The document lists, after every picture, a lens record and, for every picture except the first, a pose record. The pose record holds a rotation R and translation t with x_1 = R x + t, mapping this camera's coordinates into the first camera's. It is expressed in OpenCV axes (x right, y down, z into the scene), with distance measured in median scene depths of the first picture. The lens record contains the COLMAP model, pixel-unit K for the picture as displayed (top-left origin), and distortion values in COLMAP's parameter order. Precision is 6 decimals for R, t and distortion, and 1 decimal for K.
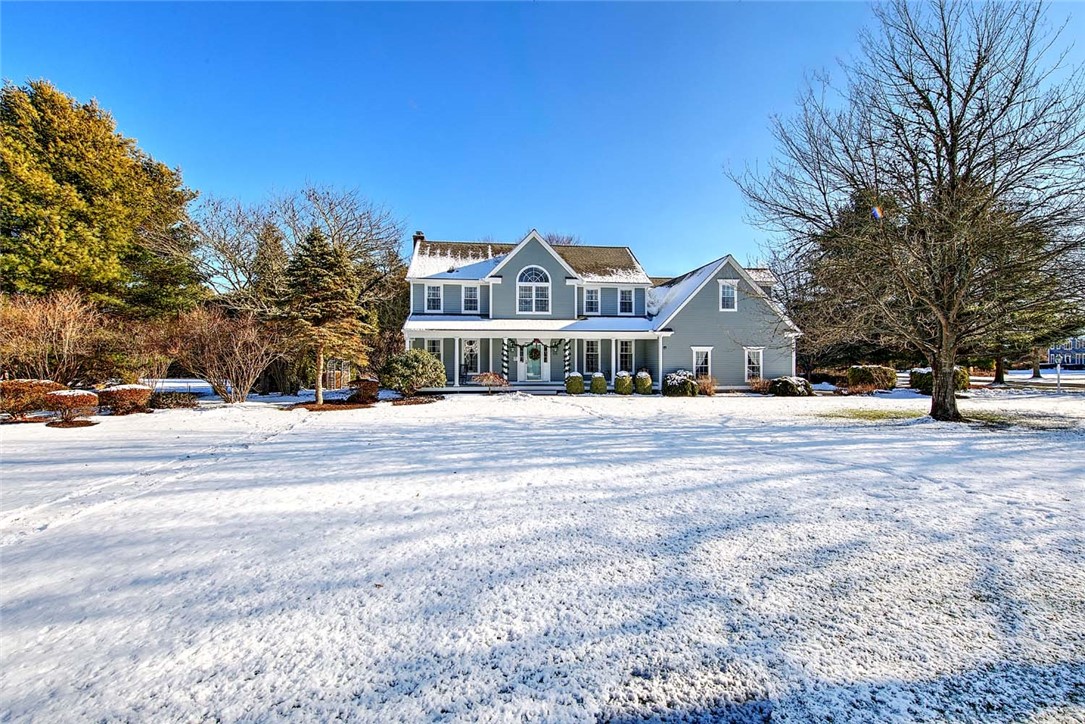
lens RADIAL K [[517.9, 0, 546.4], [0, 517.9, 363.7], [0, 0, 1]] dist [-0.002402, 0.000021]
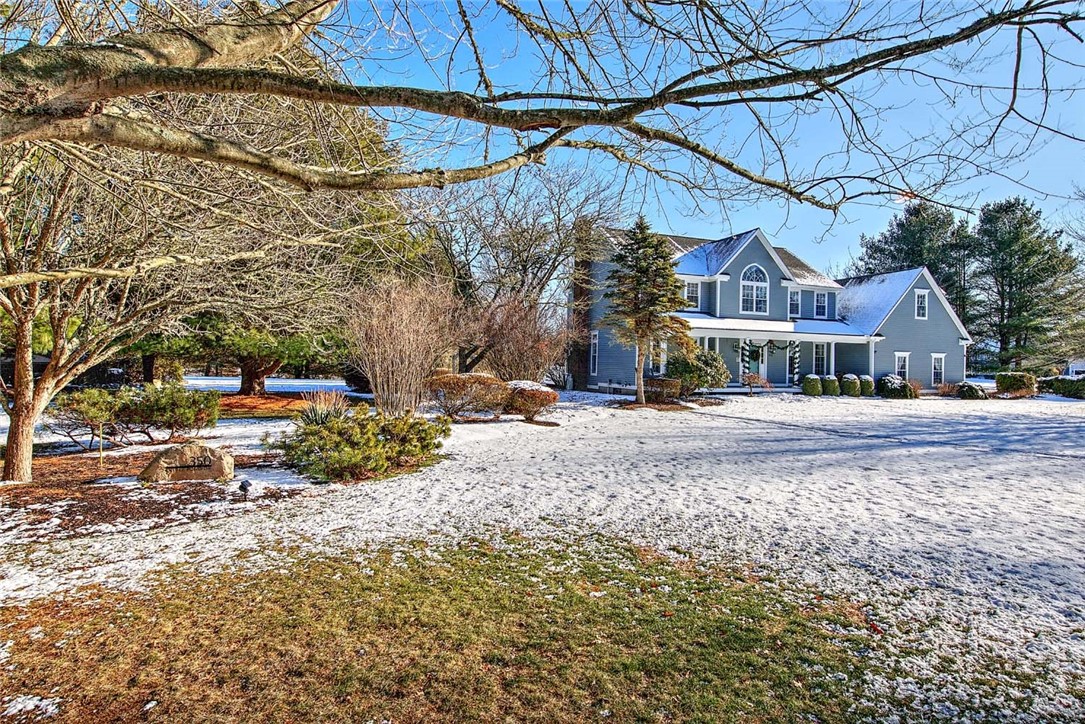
lens RADIAL K [[615.8, 0, 540.7], [0, 615.8, 367.0], [0, 0, 1]] dist [-0.005906, -0.001349]
pose [[0.970304, 0.019574, 0.241097, -0.700475], [-0.022220, 0.999719, 0.008260, 0.003665], [-0.240867, -0.013372, 0.970466, -0.034807]]
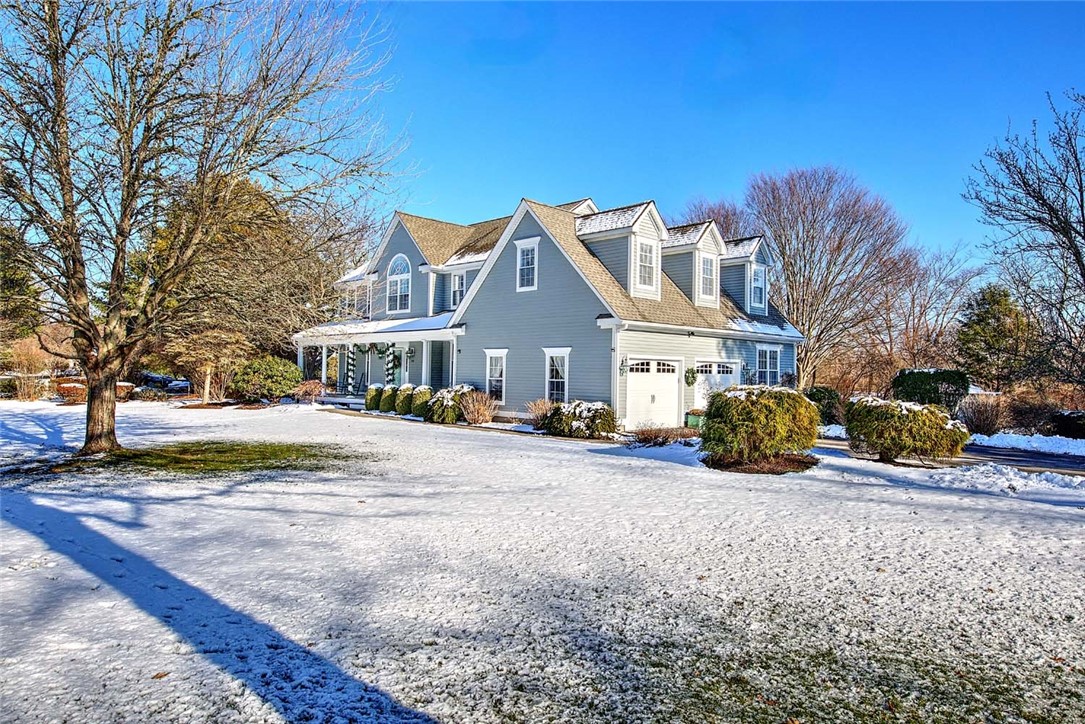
lens RADIAL K [[724.3, 0, 541.5], [0, 724.3, 358.1], [0, 0, 1]] dist [-0.002755, -0.004921]
pose [[0.604236, -0.008071, -0.796765, 1.037076], [-0.011342, 0.999760, -0.018729, -0.005446], [0.796725, 0.020353, 0.603999, 0.491192]]
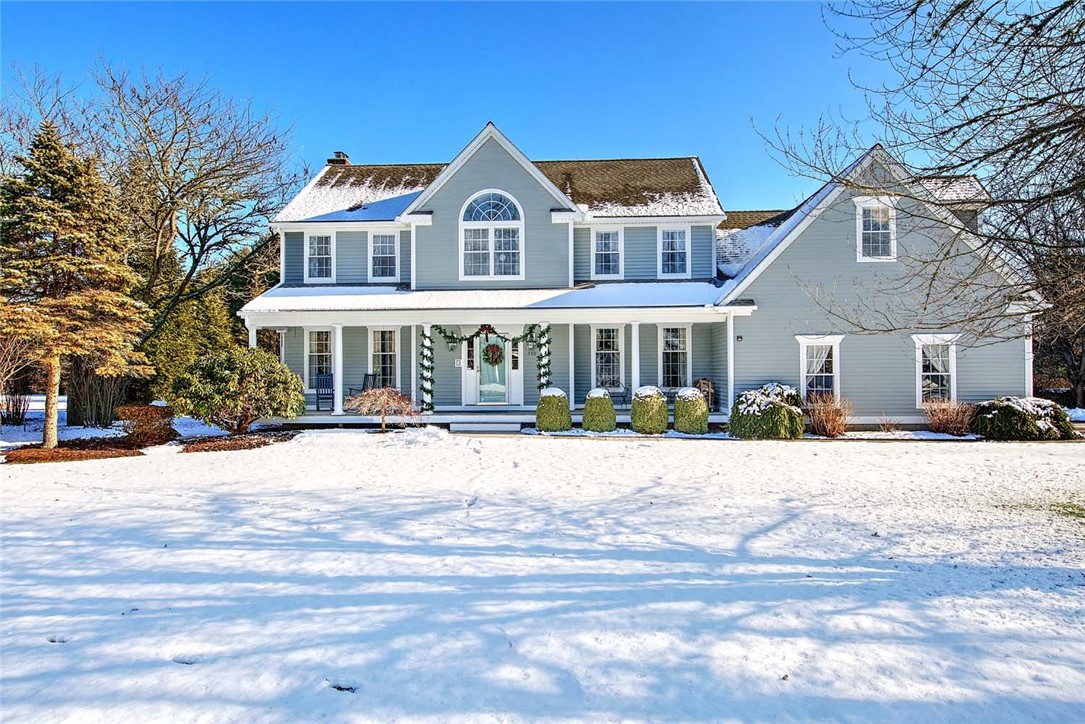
lens RADIAL K [[724.3, 0, 539.8], [0, 724.3, 360.3], [0, 0, 1]] dist [-0.002755, -0.004921]
pose [[0.982245, -0.007905, -0.187436, 0.166066], [0.004861, 0.999849, -0.016696, 0.000495], [0.187540, 0.015488, 0.982135, 0.274052]]
